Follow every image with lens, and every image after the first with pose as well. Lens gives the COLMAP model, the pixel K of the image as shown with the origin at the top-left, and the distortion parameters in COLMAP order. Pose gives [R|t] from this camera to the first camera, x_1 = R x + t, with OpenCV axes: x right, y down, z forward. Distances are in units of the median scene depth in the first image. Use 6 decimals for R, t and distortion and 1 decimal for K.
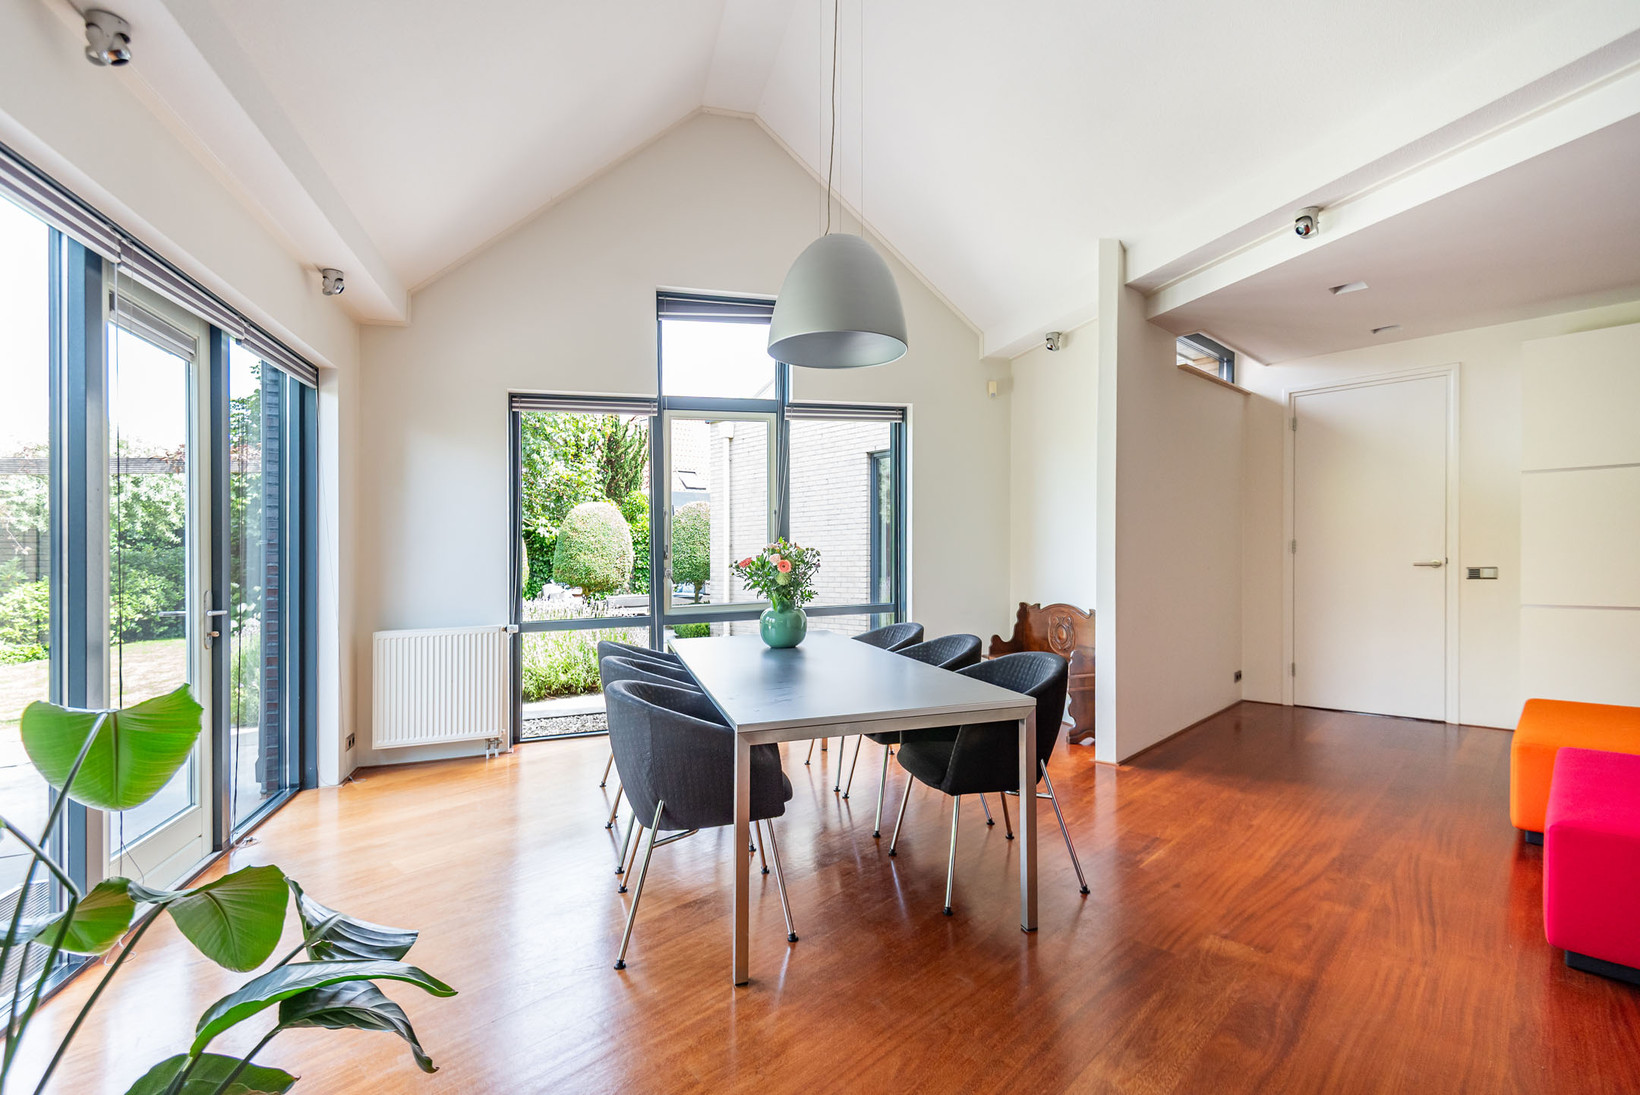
lens RADIAL K [[760.2, 0, 836.1], [0, 760.2, 542.3], [0, 0, 1]] dist [0.001051, -0.000928]
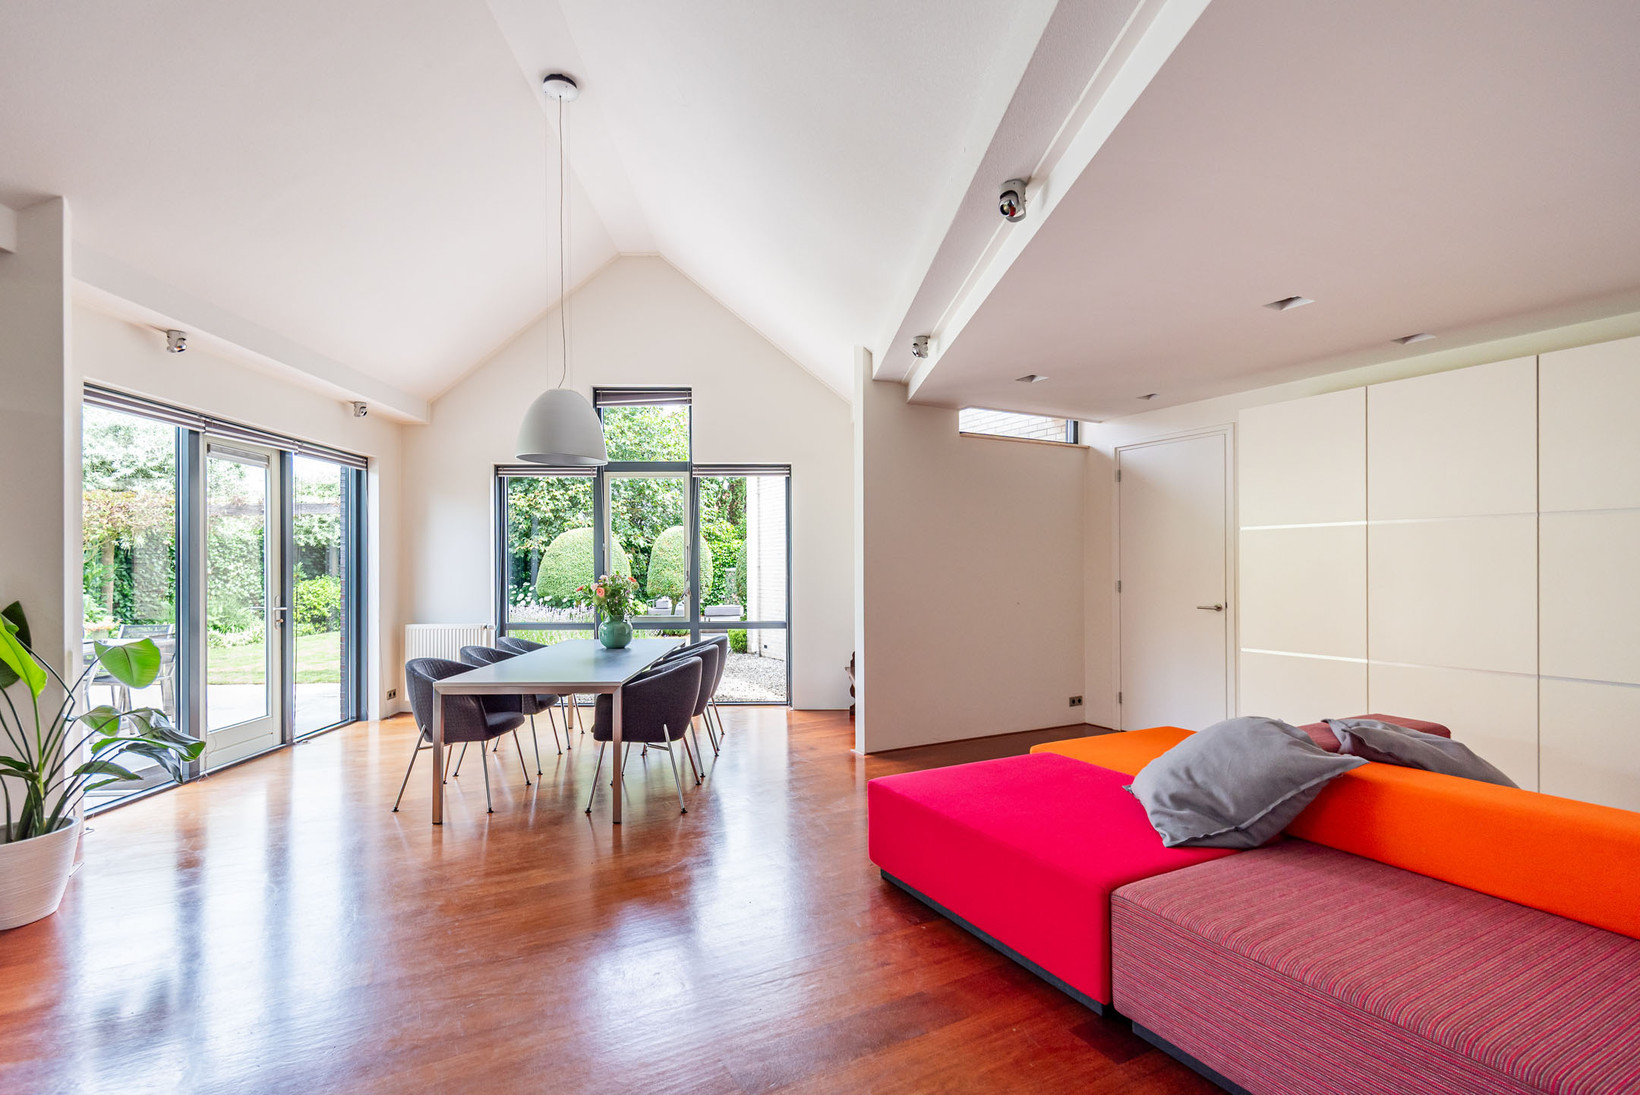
lens RADIAL K [[745.2, 0, 780.8], [0, 745.2, 561.3], [0, 0, 1]] dist [-0.000251, -0.000008]
pose [[0.956242, 0.021497, -0.291787, 0.502137], [-0.019733, 0.999765, 0.008987, -0.034793], [0.291911, -0.002836, 0.956441, -0.199925]]
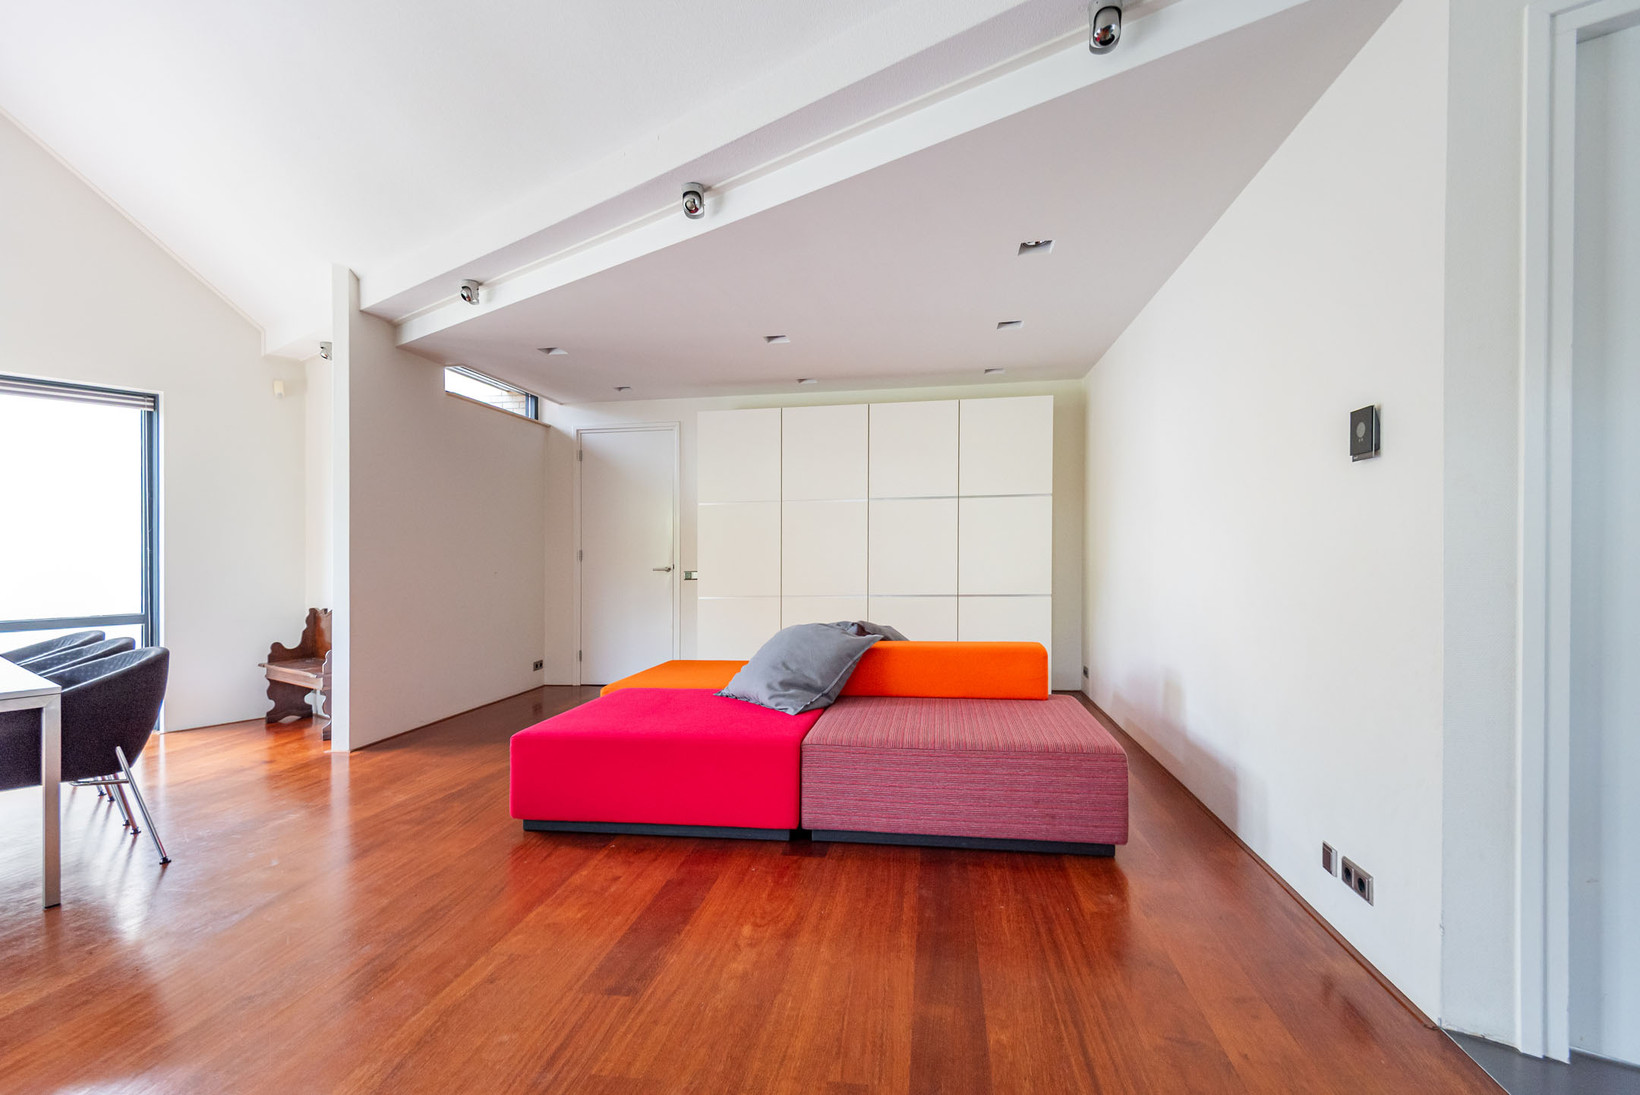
lens RADIAL K [[737.2, 0, 813.4], [0, 737.2, 559.2], [0, 0, 1]] dist [0.082447, -0.055478]
pose [[0.810569, 0.010434, 0.585550, 0.229085], [-0.012803, 0.999918, -0.000095, 0.008136], [-0.585503, -0.007420, 0.810637, -0.216724]]
